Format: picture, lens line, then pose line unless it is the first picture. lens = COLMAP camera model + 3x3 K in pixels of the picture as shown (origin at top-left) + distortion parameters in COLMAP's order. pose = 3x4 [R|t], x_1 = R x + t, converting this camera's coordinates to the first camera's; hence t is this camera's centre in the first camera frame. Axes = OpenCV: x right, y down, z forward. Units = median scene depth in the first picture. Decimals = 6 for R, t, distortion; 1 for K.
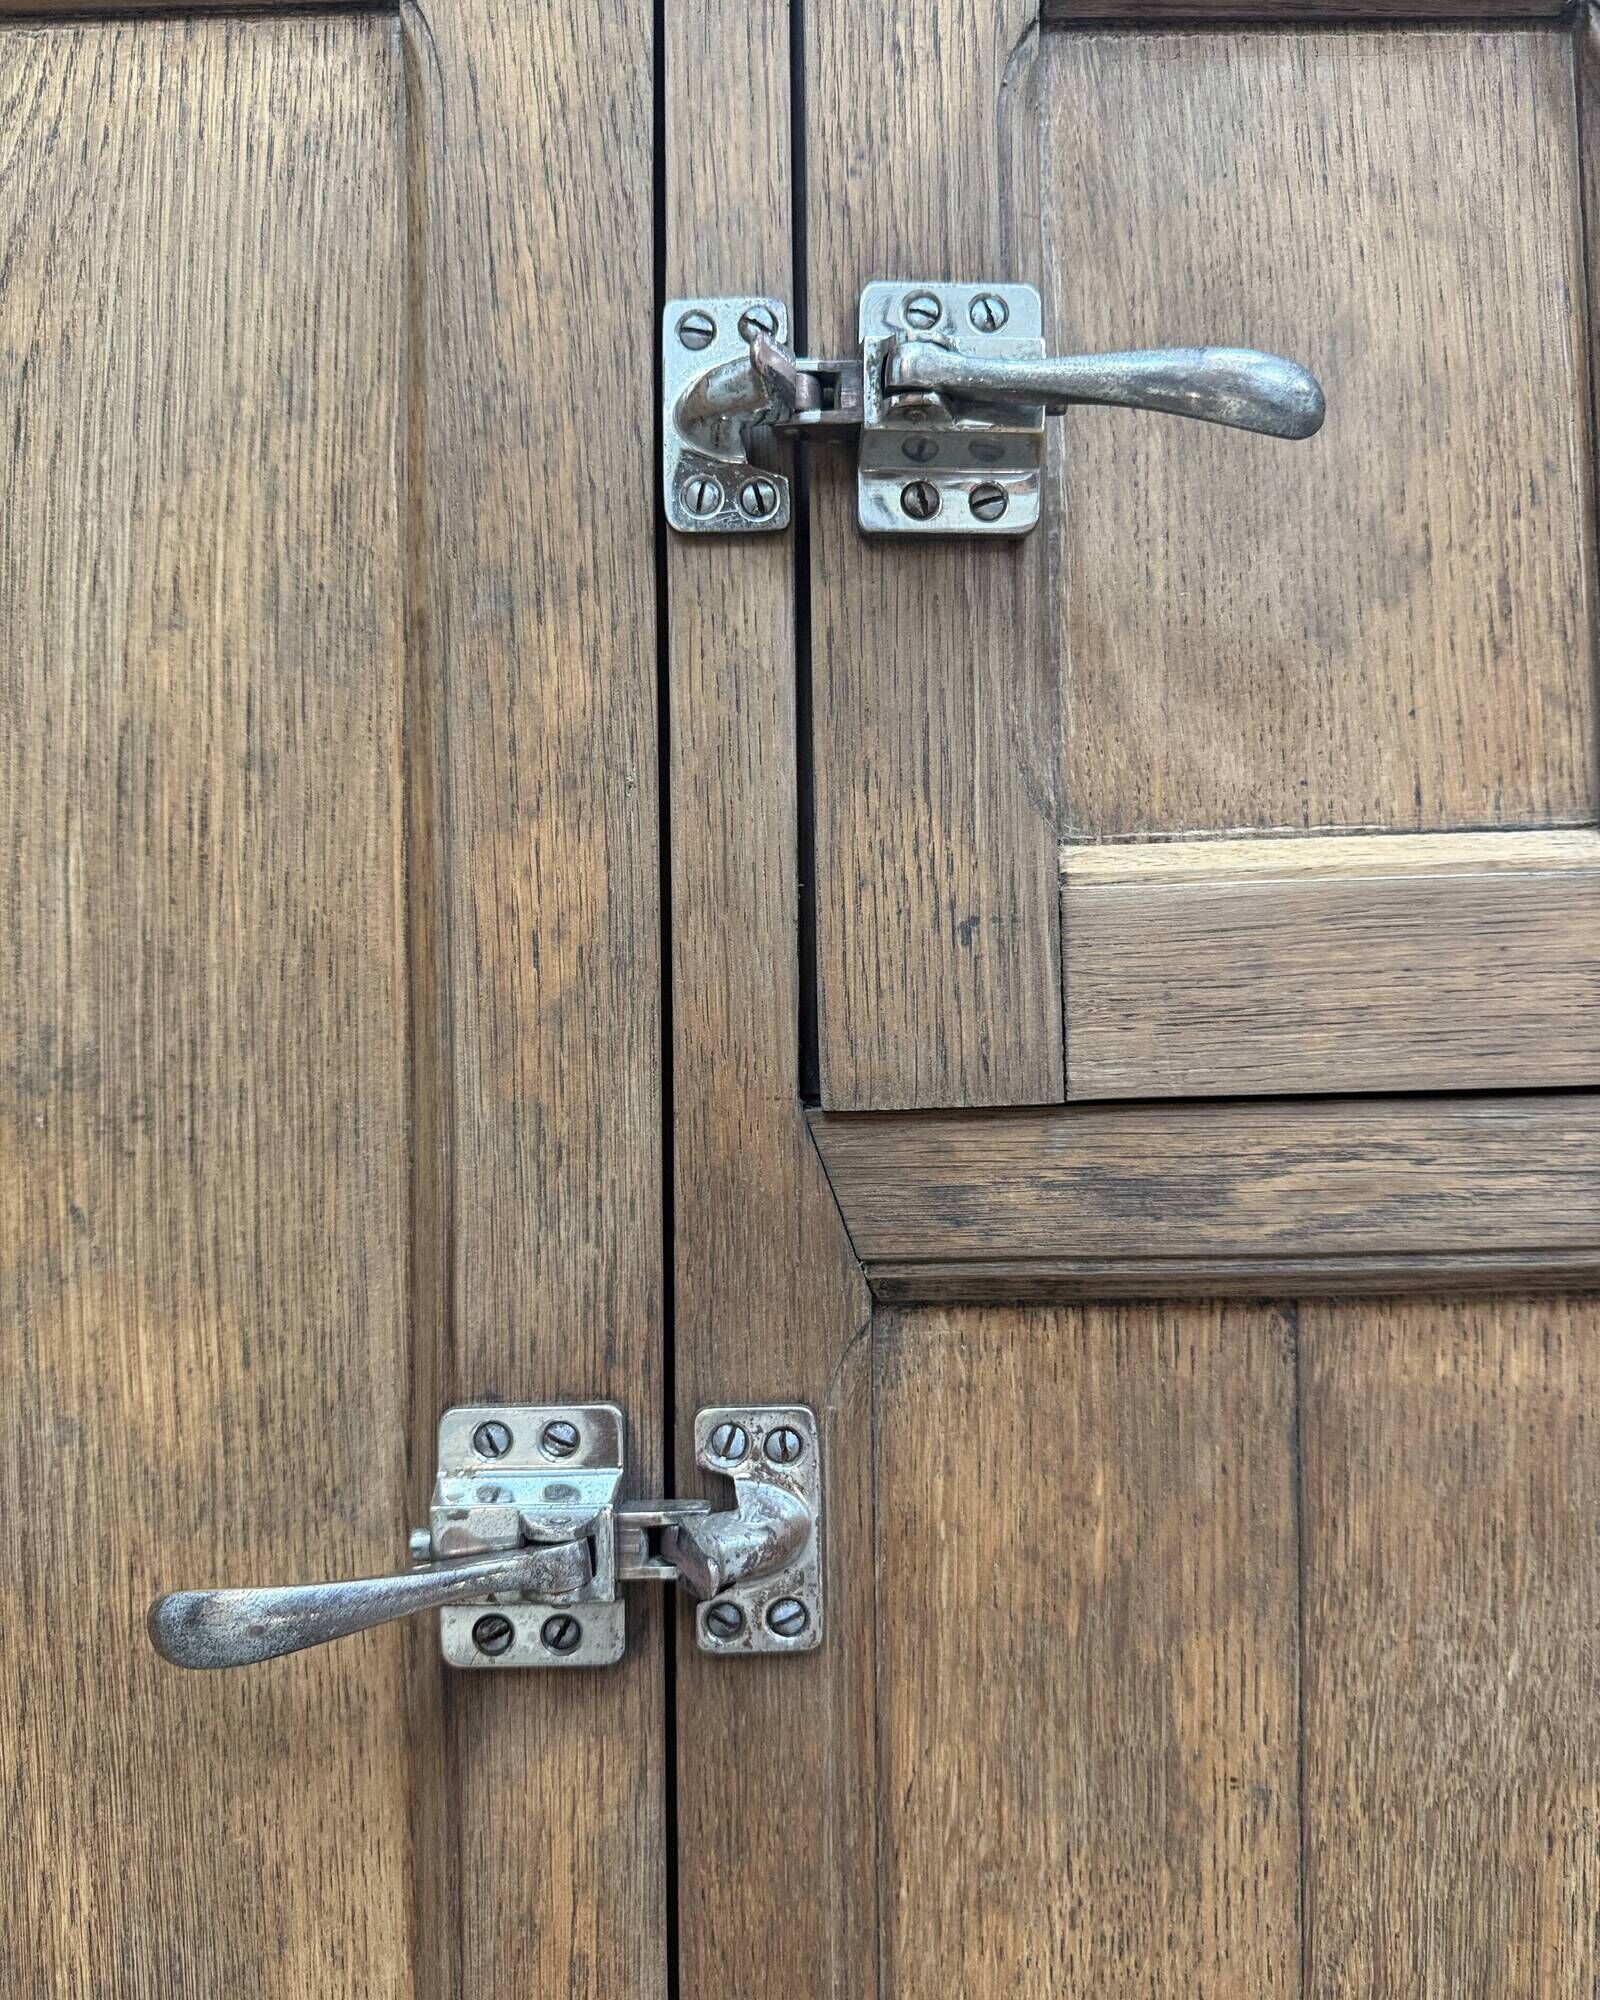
lens RADIAL K [[1529.2, 0, 816.0], [0, 1529.2, 1006.7], [0, 0, 1]] dist [0.068418, -0.113984]
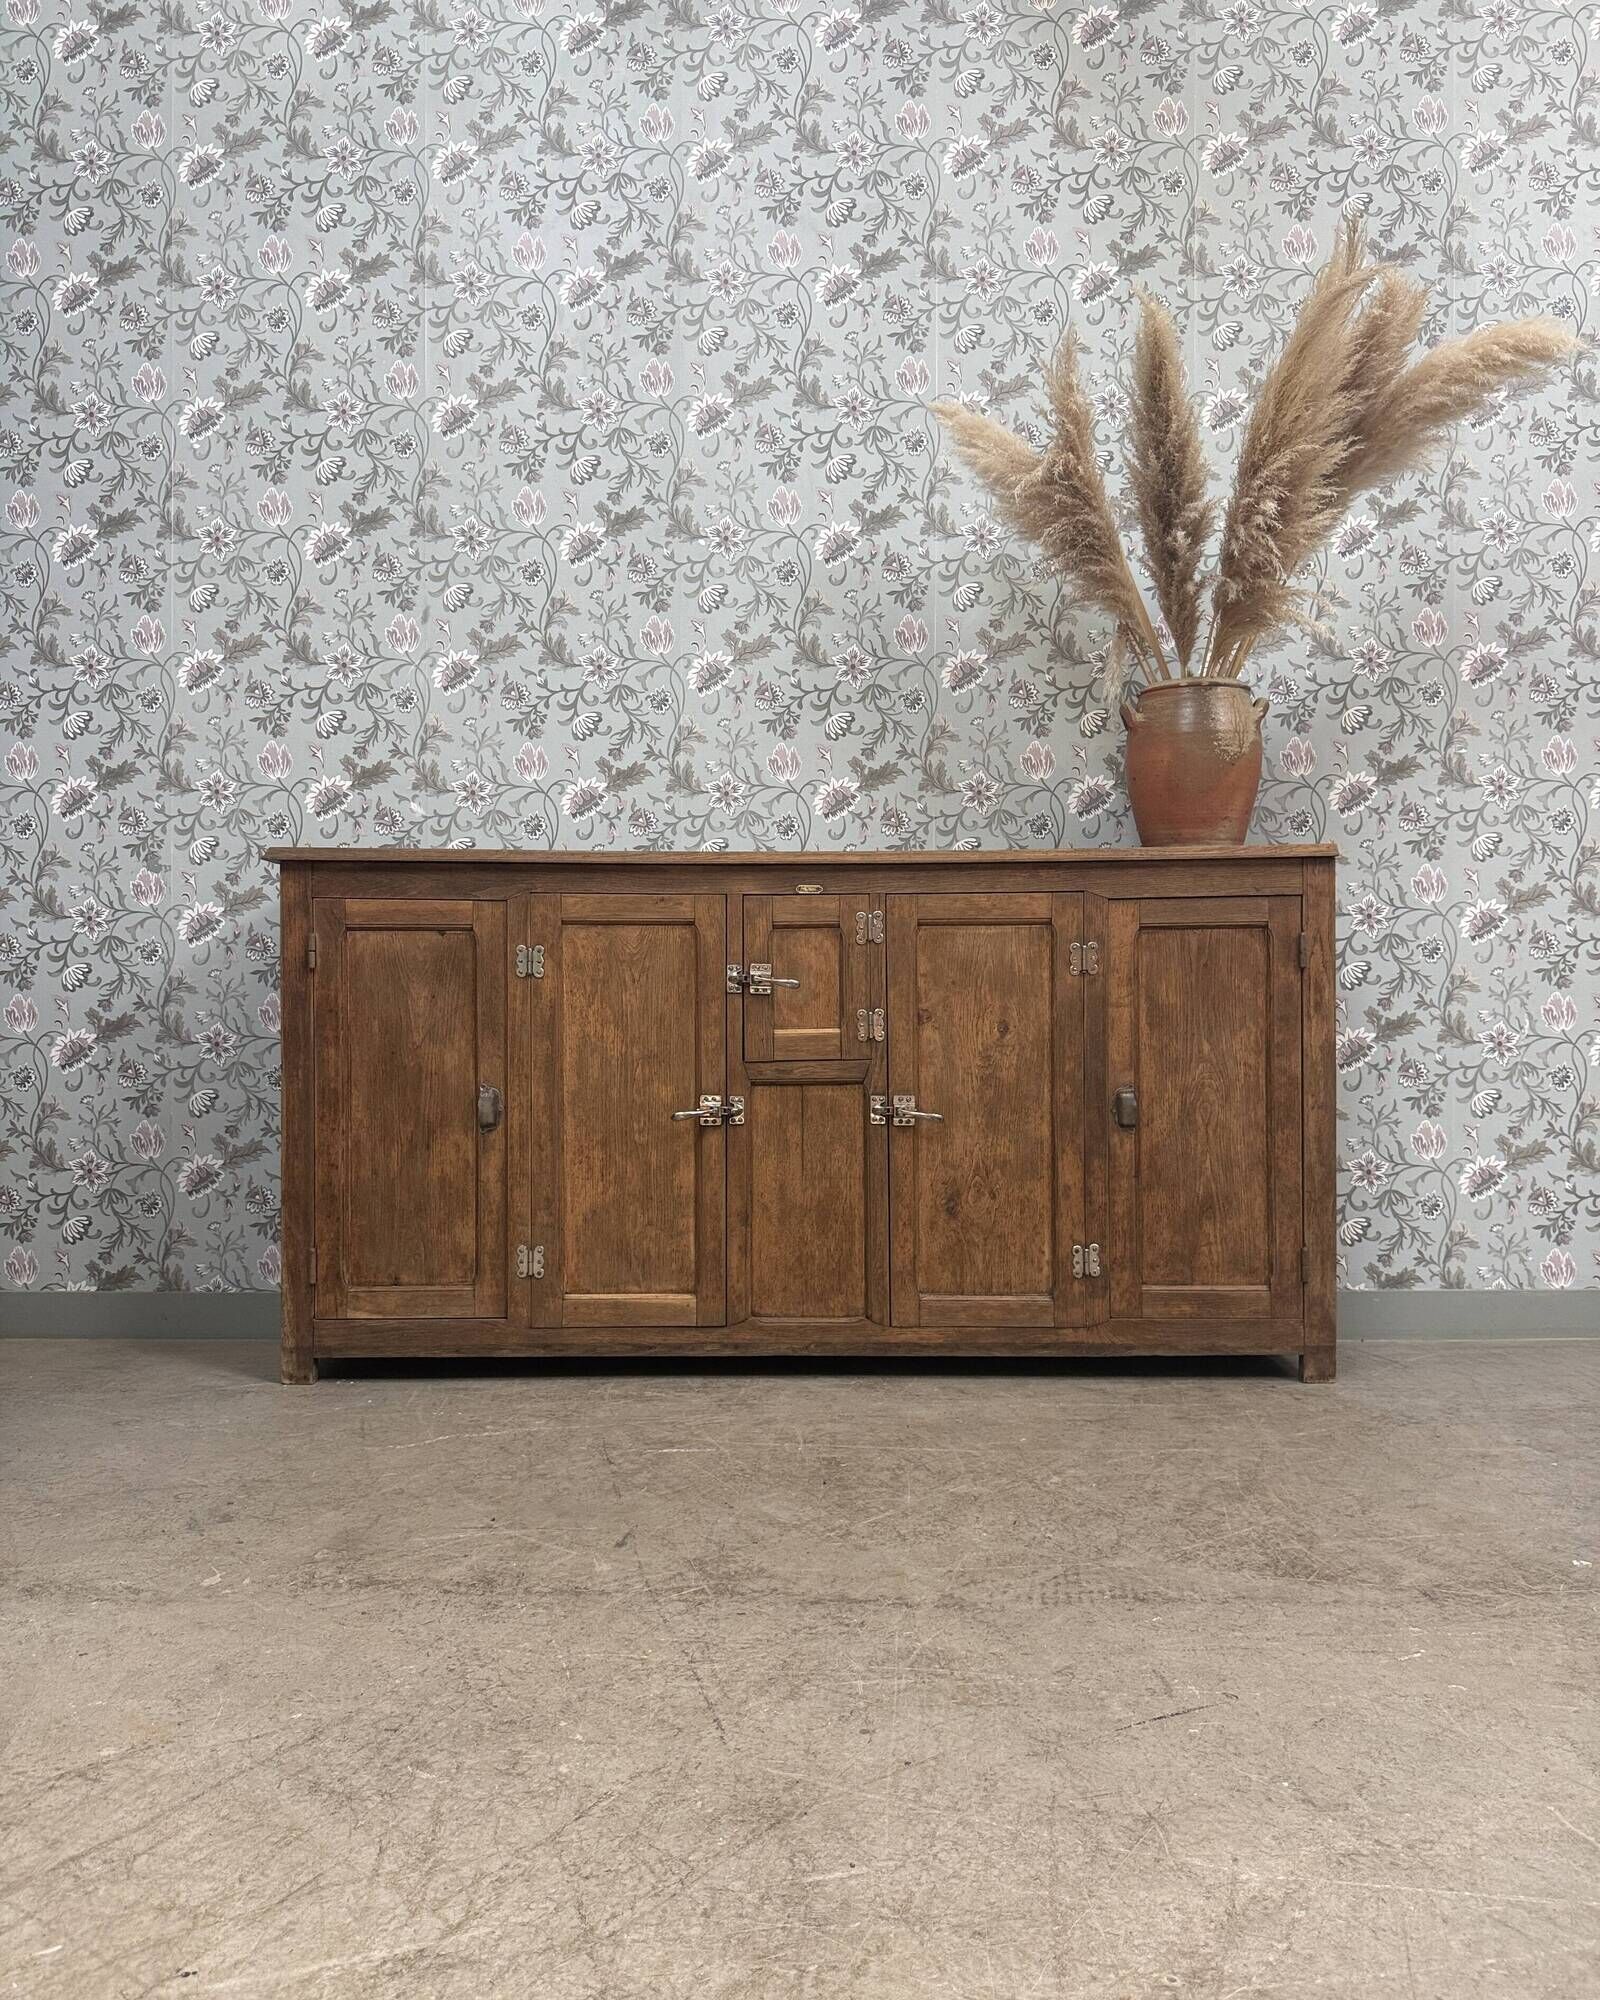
lens RADIAL K [[1529.2, 0, 813.1], [0, 1529.2, 1020.4], [0, 0, 1]] dist [0.068418, -0.113984]
pose [[0.999924, 0.010914, 0.005691, 0.320435], [-0.011119, 0.999241, 0.037332, -0.464888], [-0.005280, -0.037392, 0.999287, -7.230247]]
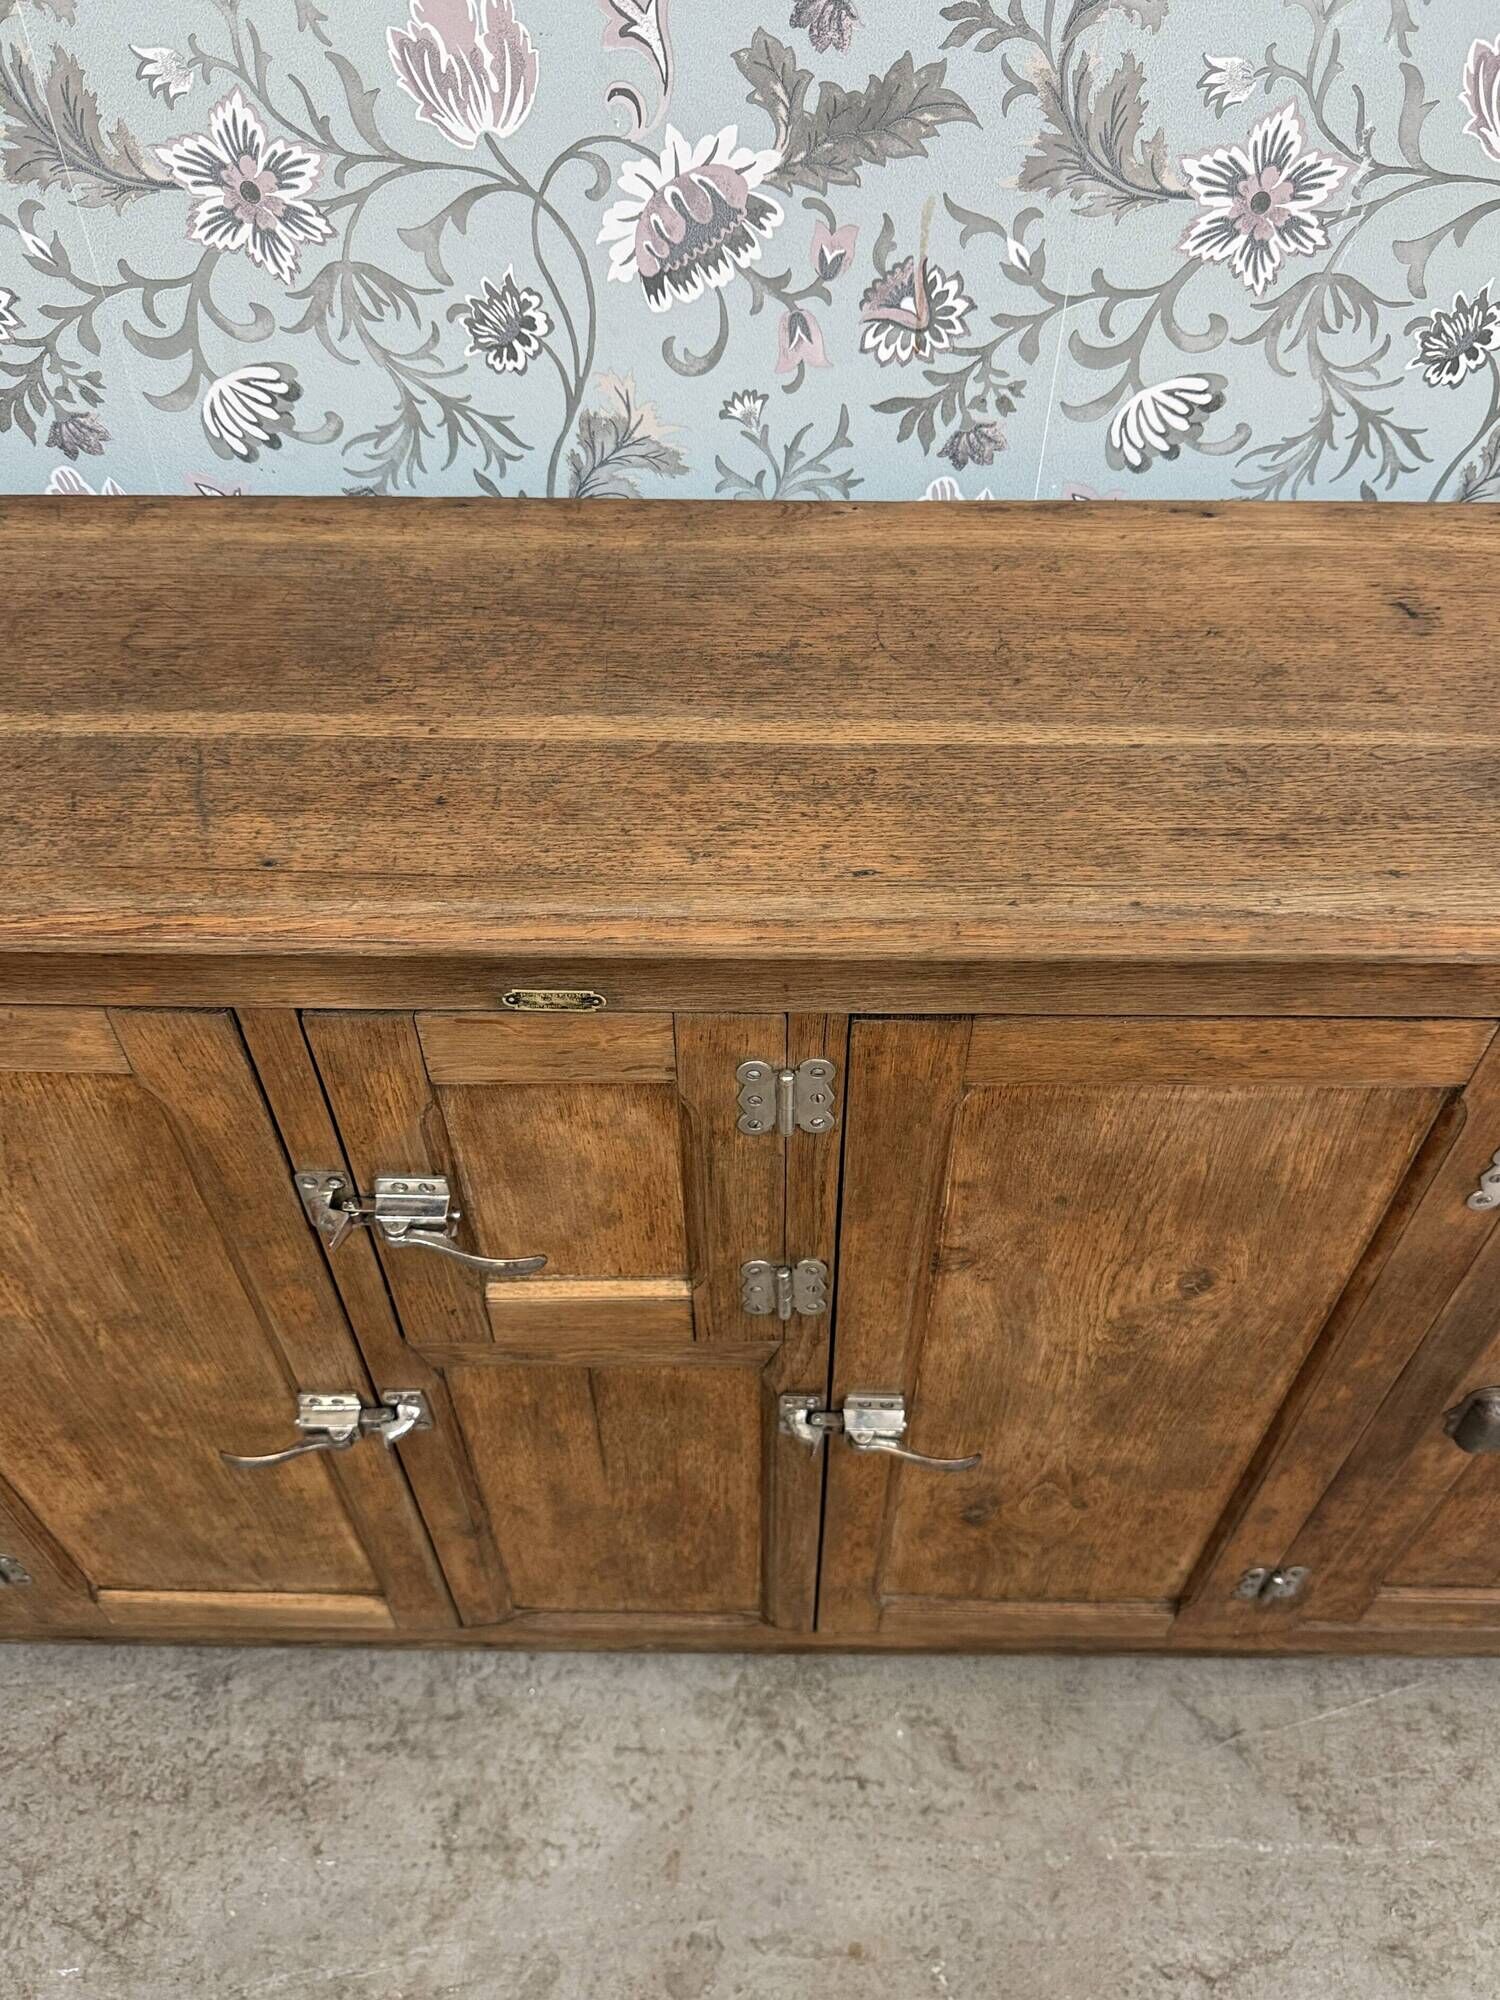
lens RADIAL K [[1532.4, 0, 747.3], [0, 1532.4, 1009.4], [0, 0, 1]] dist [0.025859, -0.044107]
pose [[0.999884, 0.015216, 0.000135, 0.608355], [-0.010015, 0.651373, 0.758691, -2.457065], [0.011457, -0.758605, 0.651450, -0.380453]]
